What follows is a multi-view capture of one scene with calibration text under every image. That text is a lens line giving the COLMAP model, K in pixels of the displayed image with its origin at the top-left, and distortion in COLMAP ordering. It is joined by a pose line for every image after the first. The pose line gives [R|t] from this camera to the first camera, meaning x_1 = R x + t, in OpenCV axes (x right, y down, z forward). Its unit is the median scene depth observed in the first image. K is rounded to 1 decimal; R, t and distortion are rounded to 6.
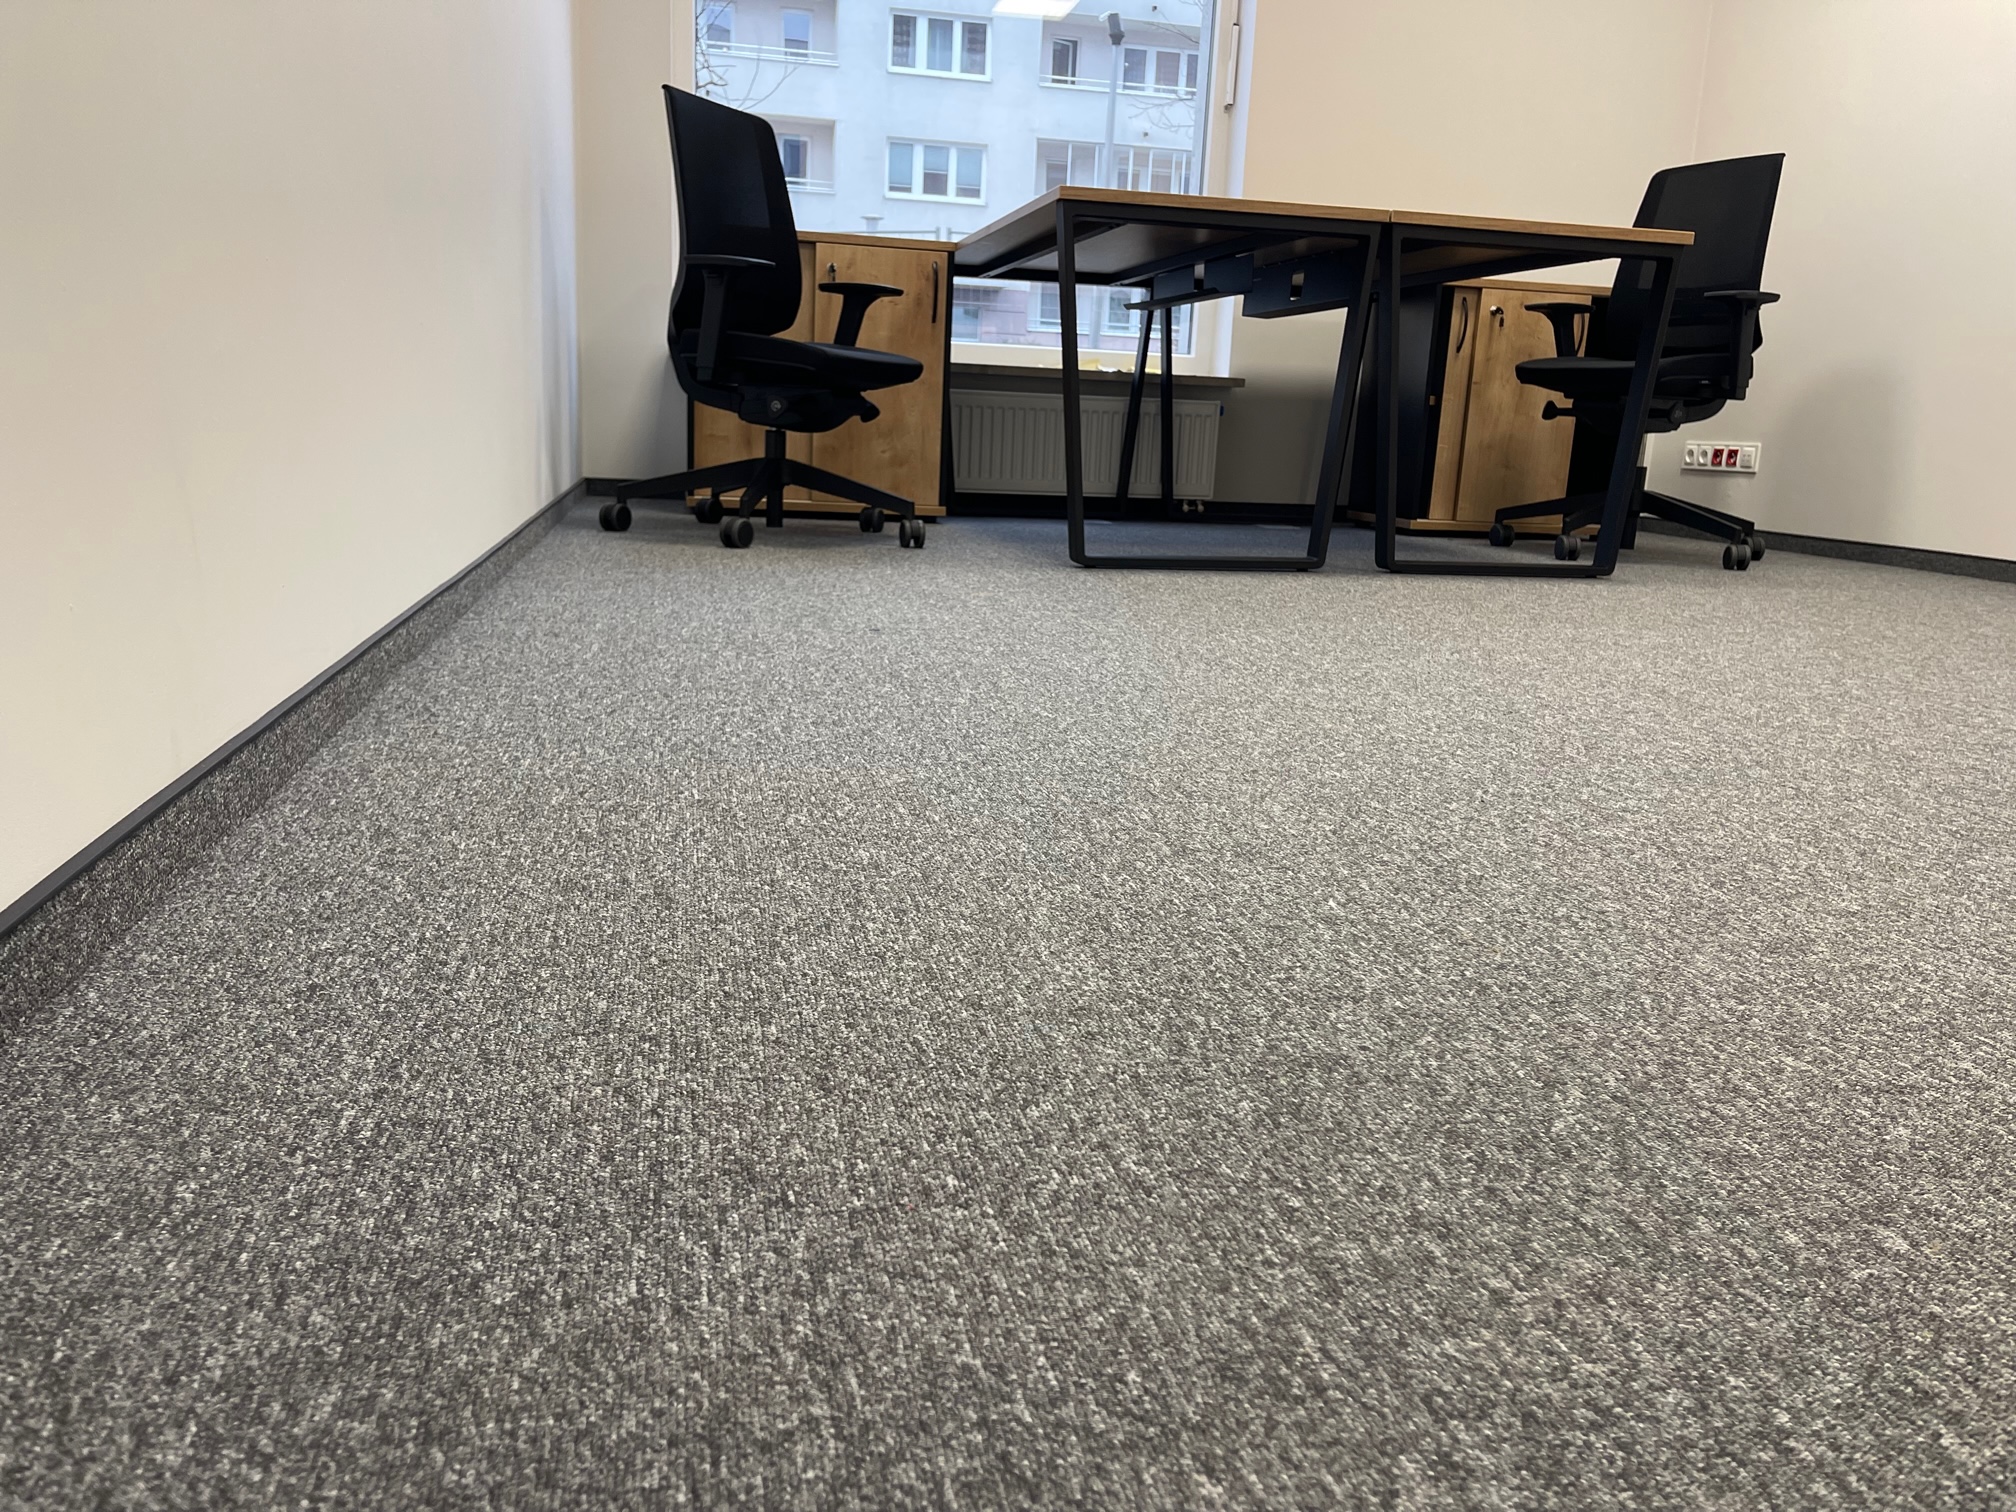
lens RADIAL K [[1504.8, 0, 1008.0], [0, 1504.8, 756.0], [0, 0, 1]] dist [0.068927, -0.088096]
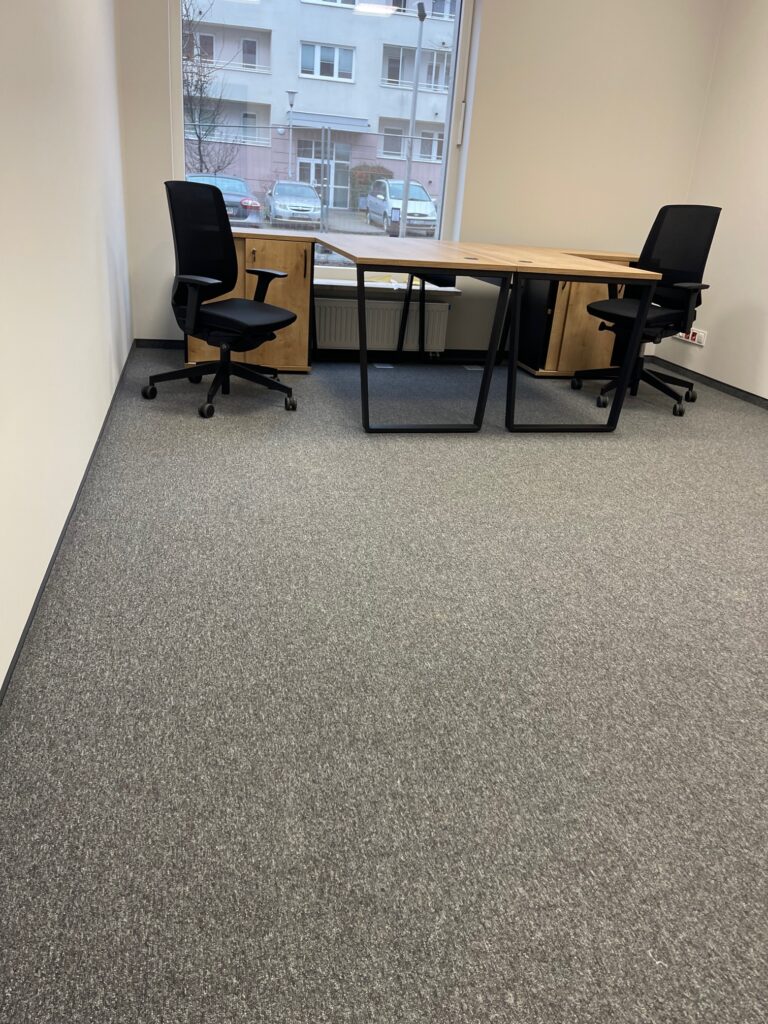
lens RADIAL K [[764.3, 0, 388.5], [0, 764.3, 516.7], [0, 0, 1]] dist [0.068927, -0.088096]
pose [[0.999450, 0.015505, 0.029304, 0.126436], [-0.020843, 0.981233, 0.191695, -0.566654], [-0.025782, -0.192201, 0.981017, -0.261118]]
